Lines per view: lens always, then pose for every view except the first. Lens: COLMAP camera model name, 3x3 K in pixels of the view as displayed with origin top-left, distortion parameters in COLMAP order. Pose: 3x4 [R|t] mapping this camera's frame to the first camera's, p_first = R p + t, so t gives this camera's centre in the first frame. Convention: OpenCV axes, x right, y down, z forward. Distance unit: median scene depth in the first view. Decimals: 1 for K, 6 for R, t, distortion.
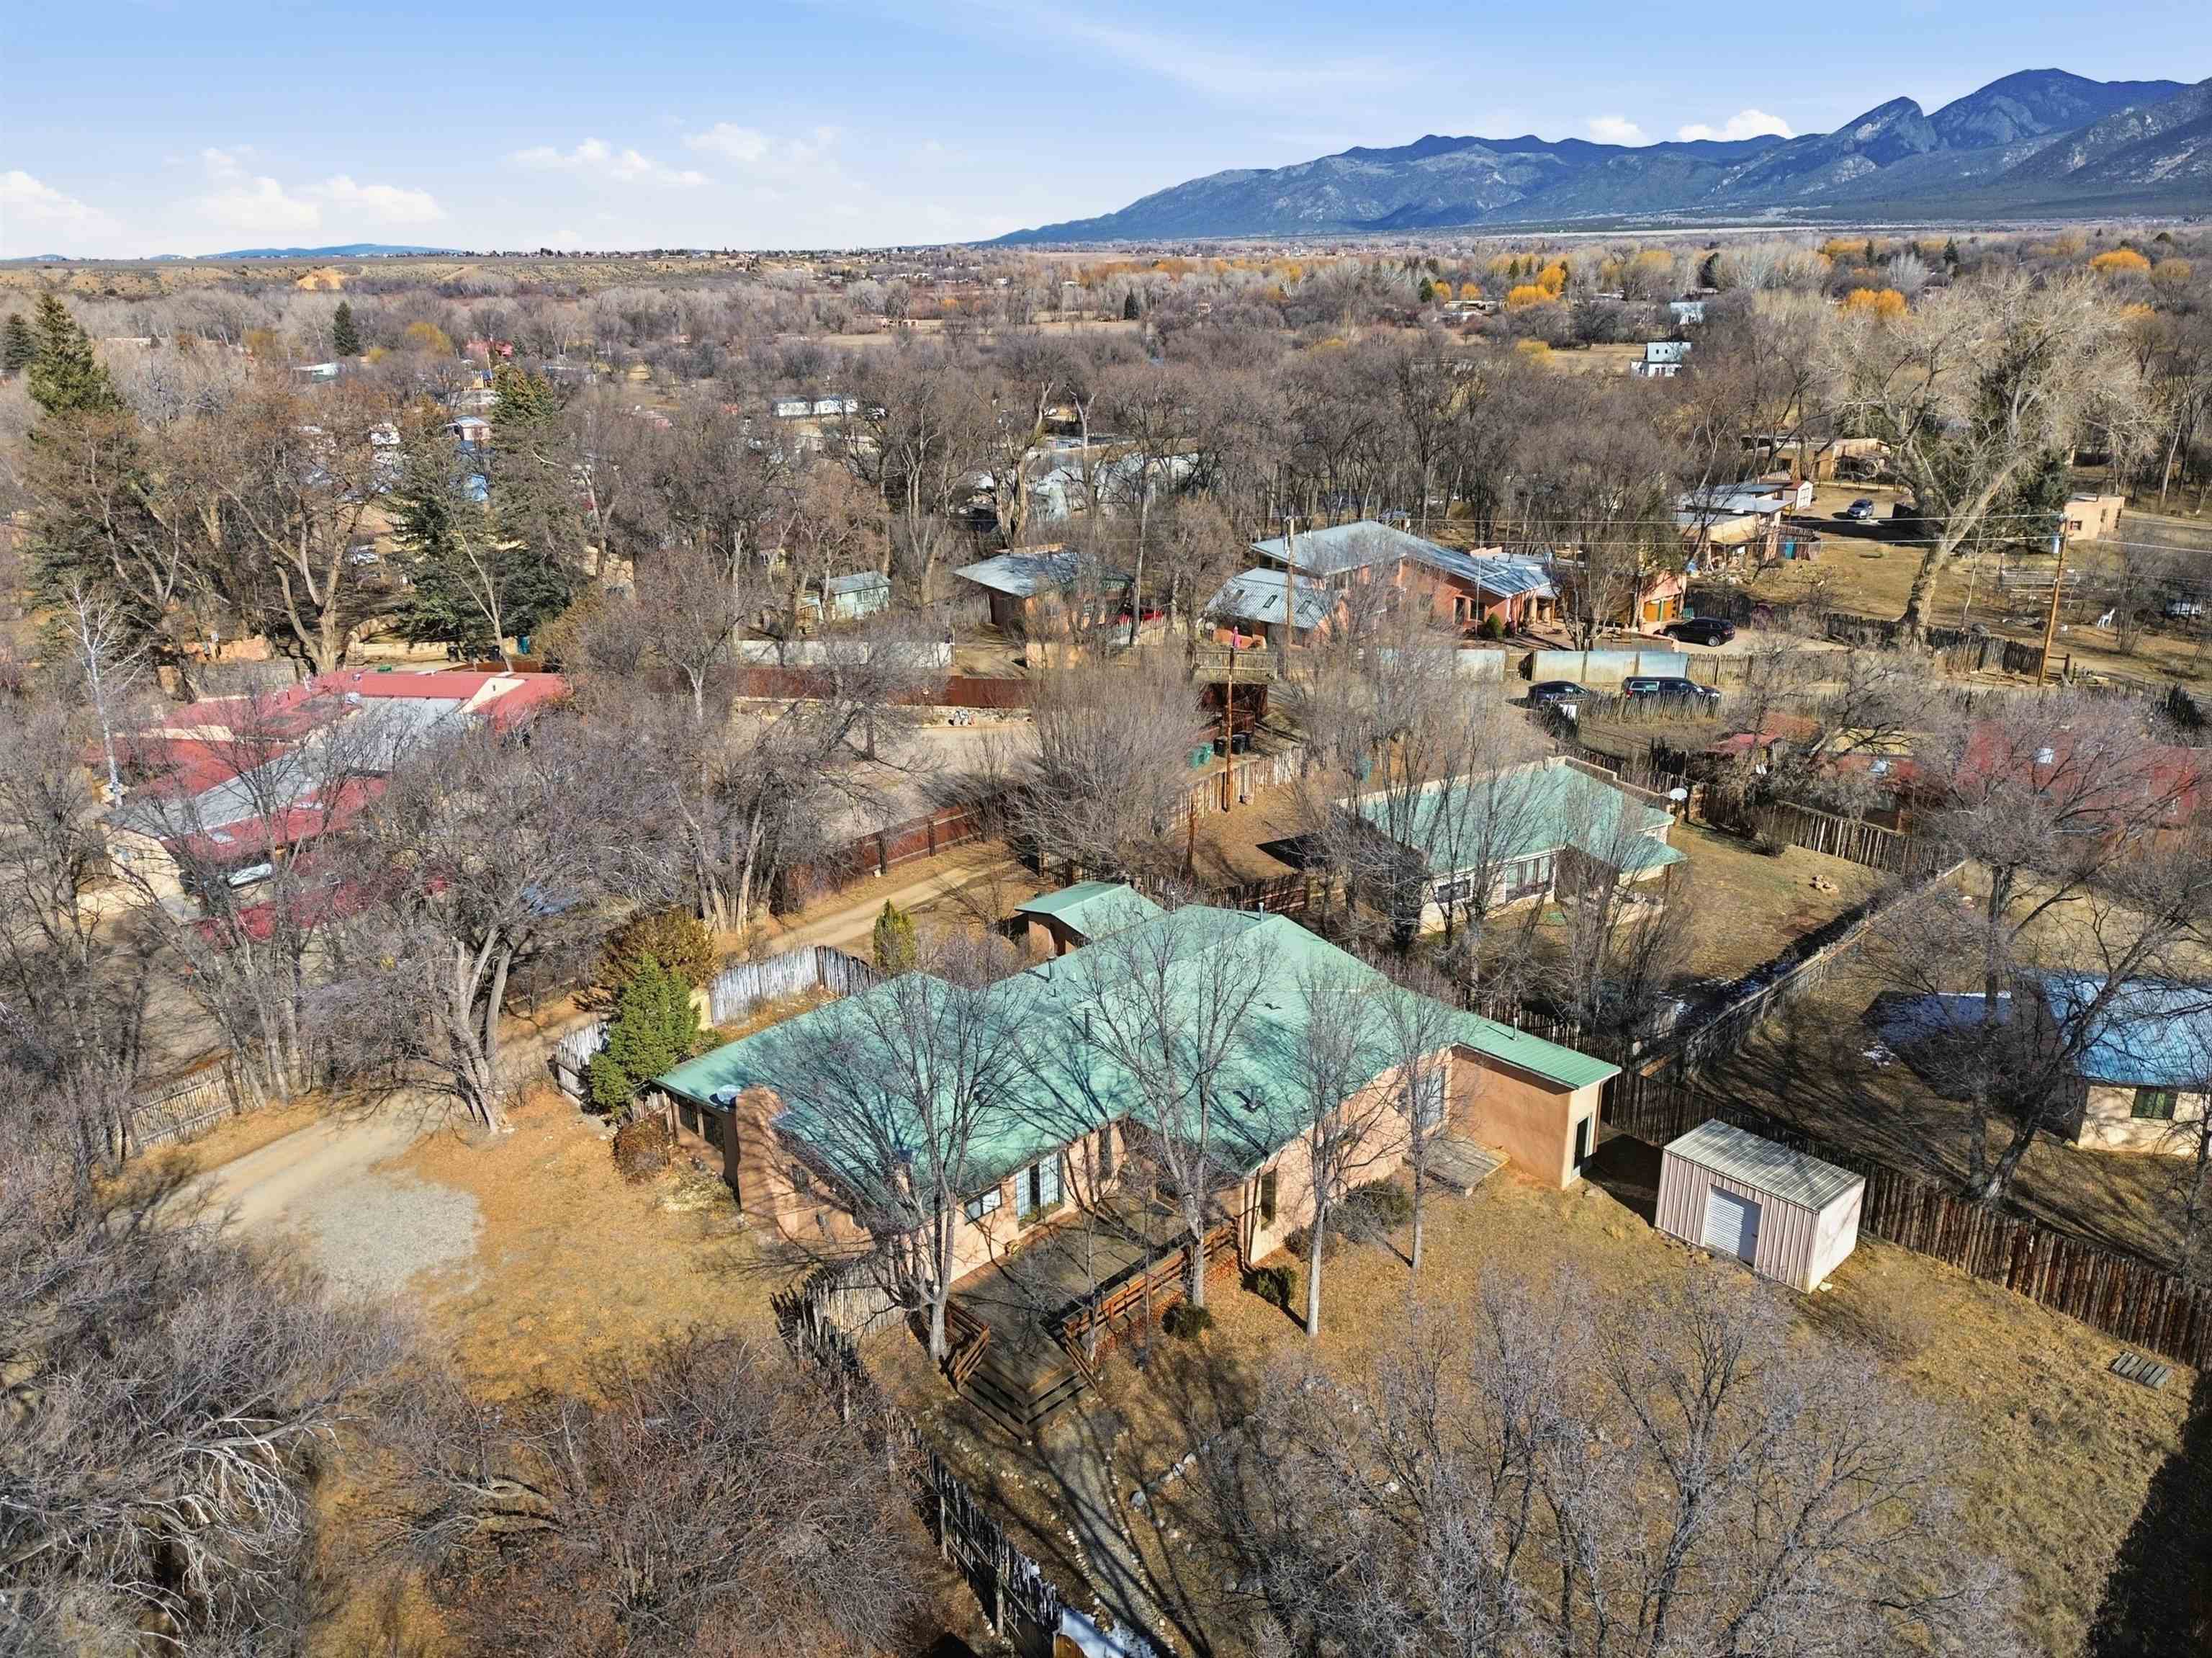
lens RADIAL K [[1554.1, 0, 1106.0], [0, 1554.1, 829.0], [0, 0, 1]] dist [0.063694, -0.046426]
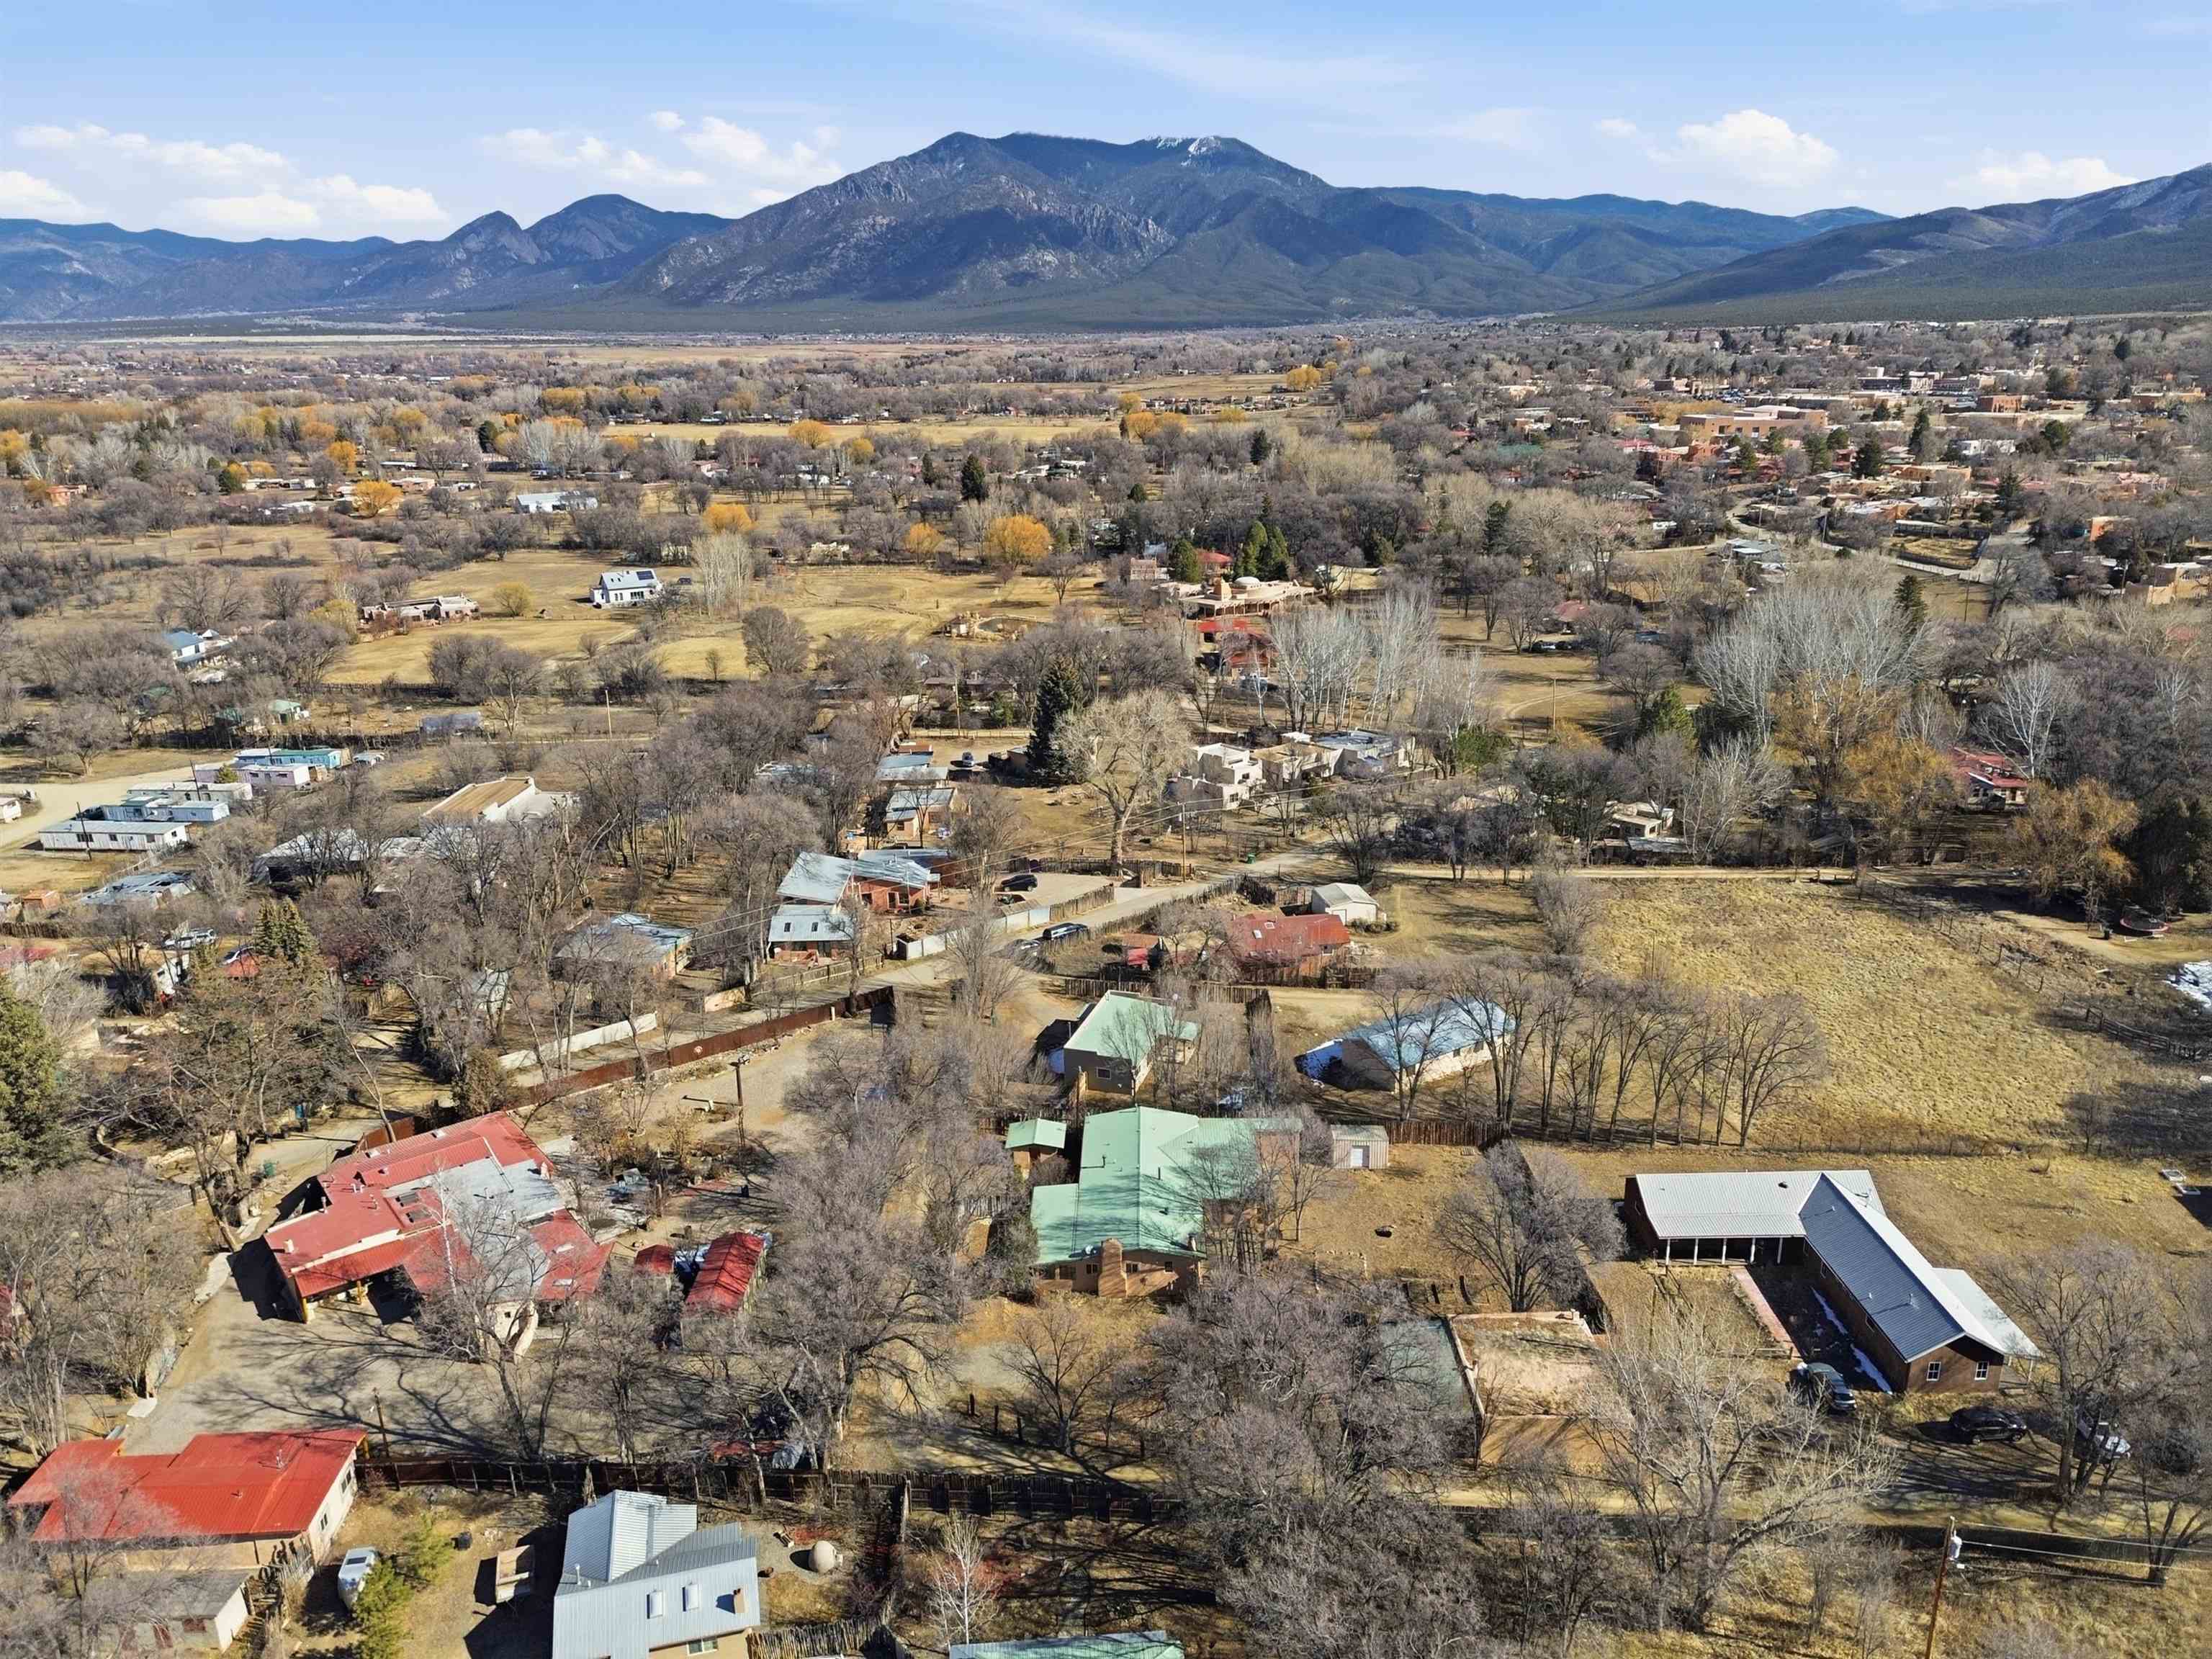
lens RADIAL K [[1553.9, 0, 1106.0], [0, 1553.9, 829.5], [0, 0, 1]] dist [0.063694, -0.046426]
pose [[0.714072, -0.205371, 0.669271, -1.764512], [0.242968, 0.969282, 0.038200, -0.566661], [-0.656558, 0.135334, 0.742036, -0.931941]]
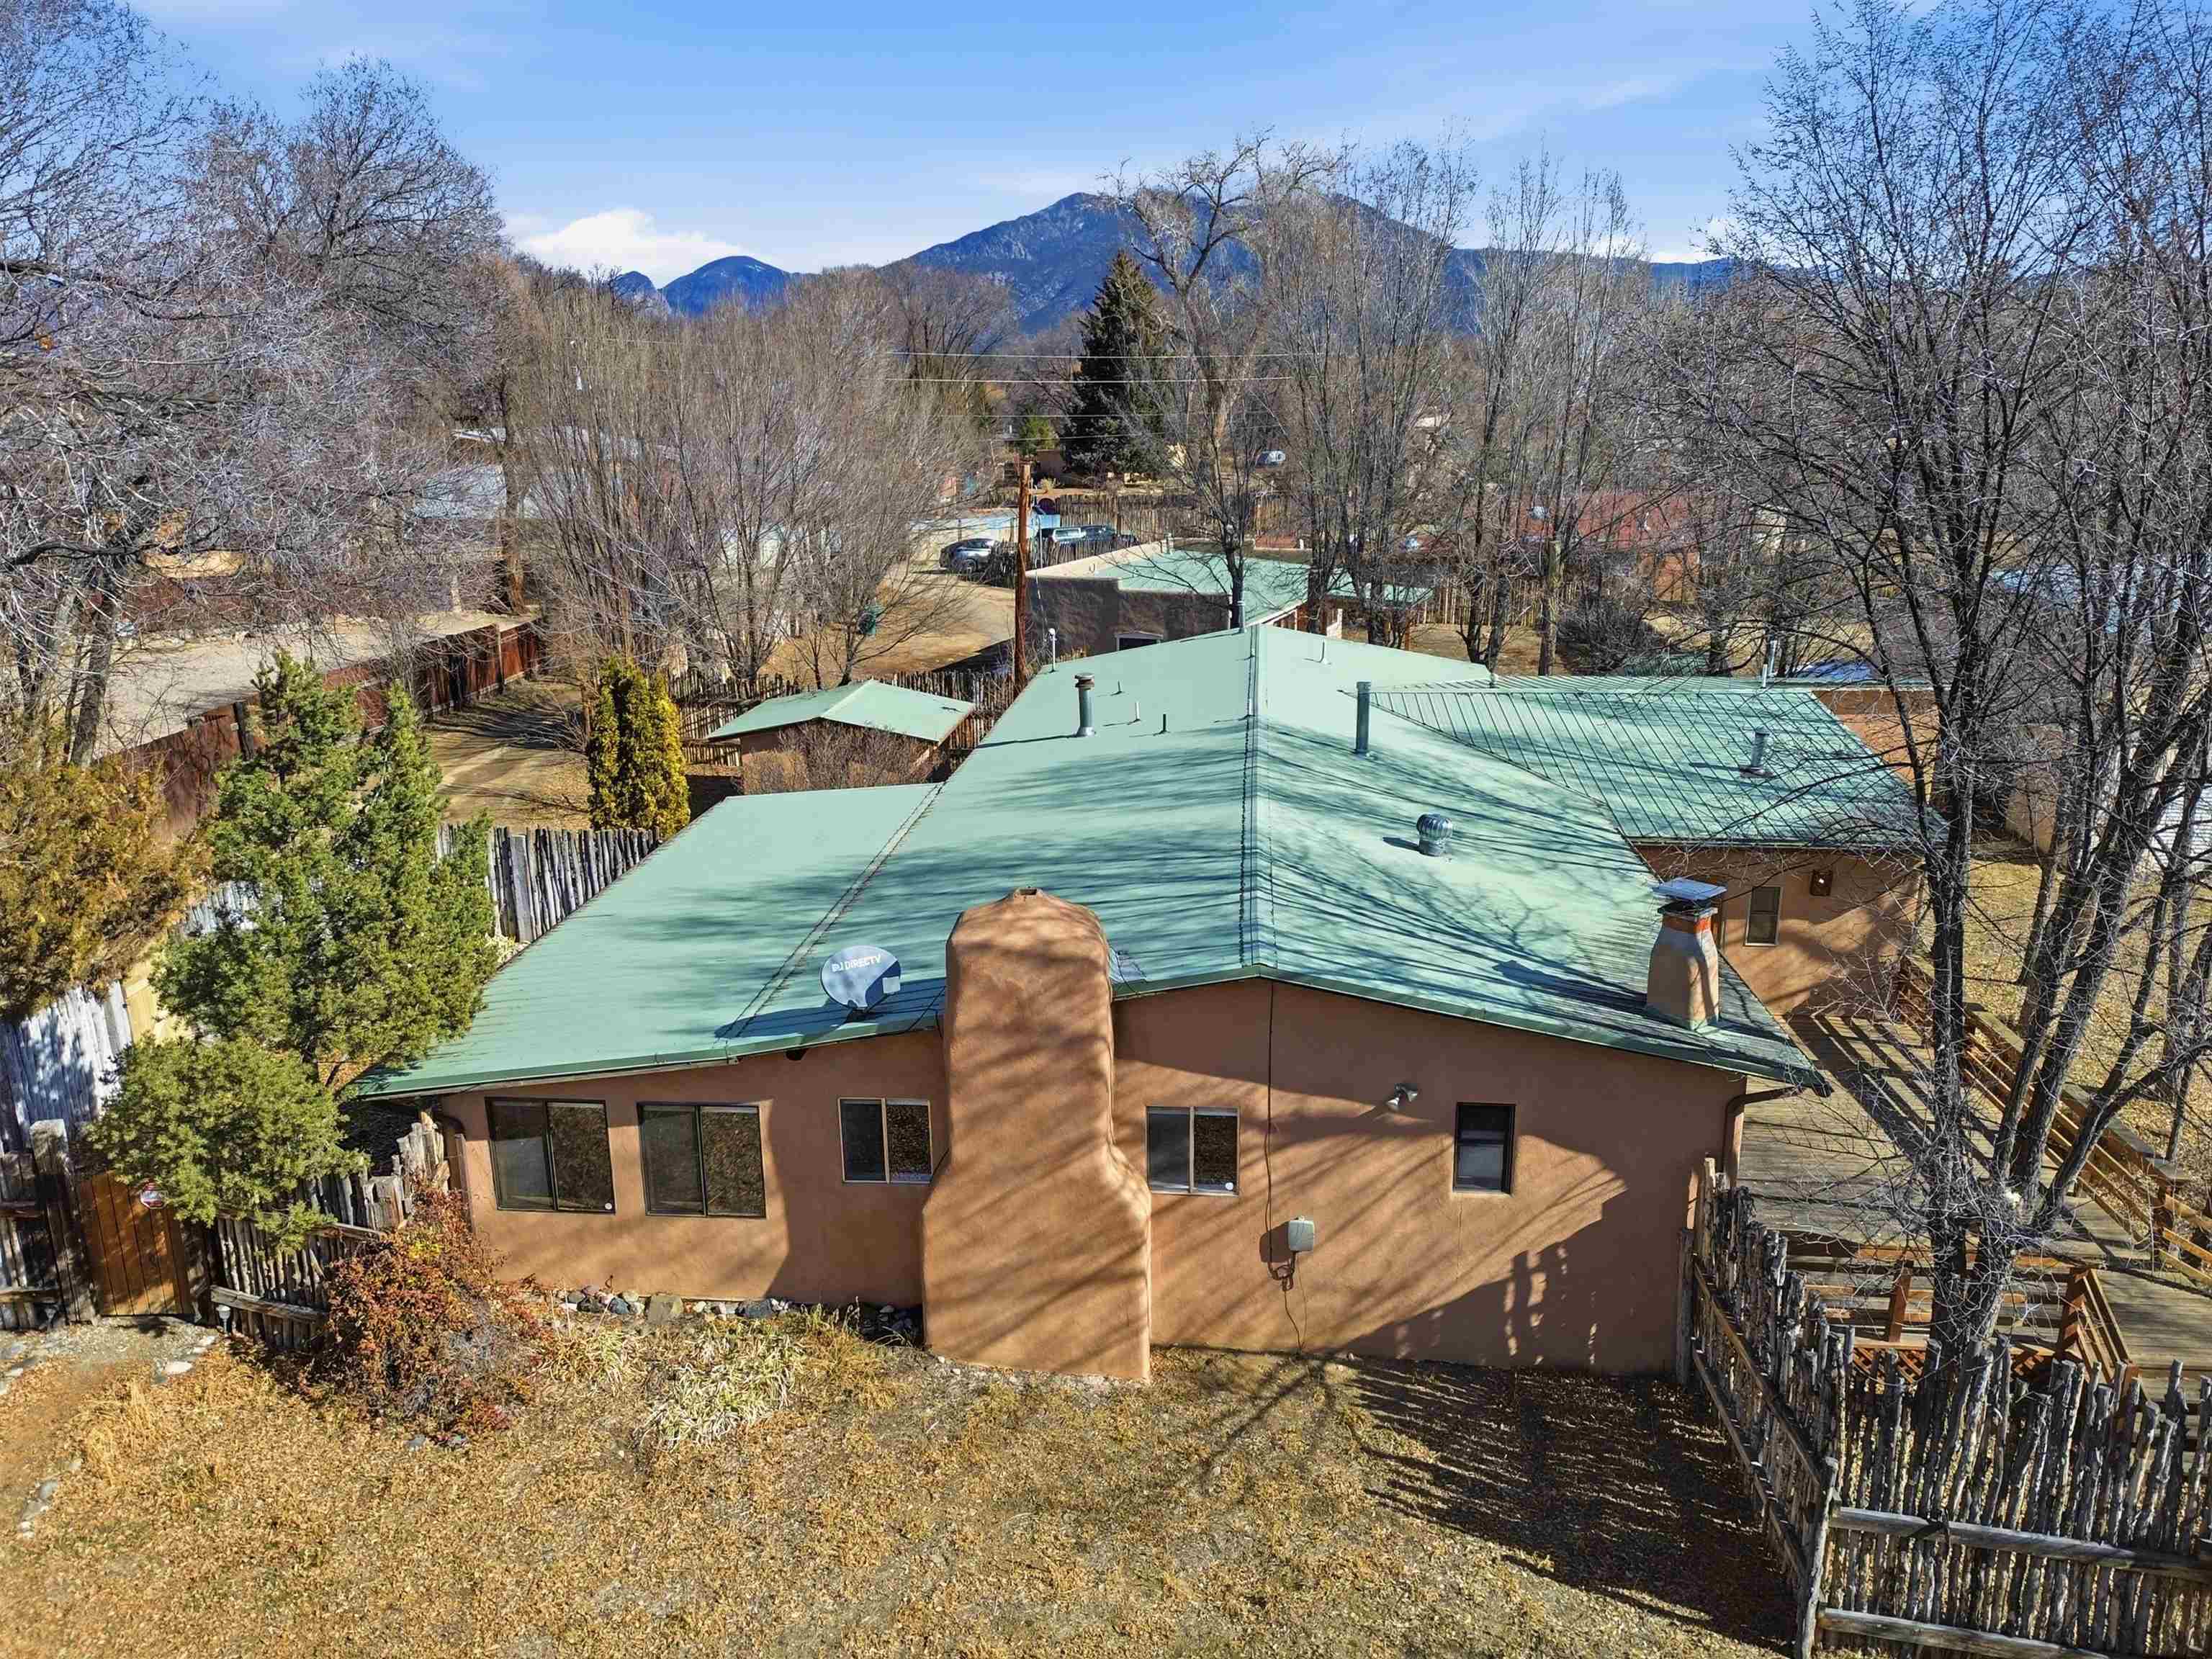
lens RADIAL K [[1554.0, 0, 1108.7], [0, 1554.0, 864.4], [0, 0, 1]] dist [0.065088, -0.072268]
pose [[0.759957, -0.175836, 0.625738, -0.400804], [0.216988, 0.976115, 0.010763, 0.161034], [-0.612685, 0.127598, 0.779959, 0.755413]]
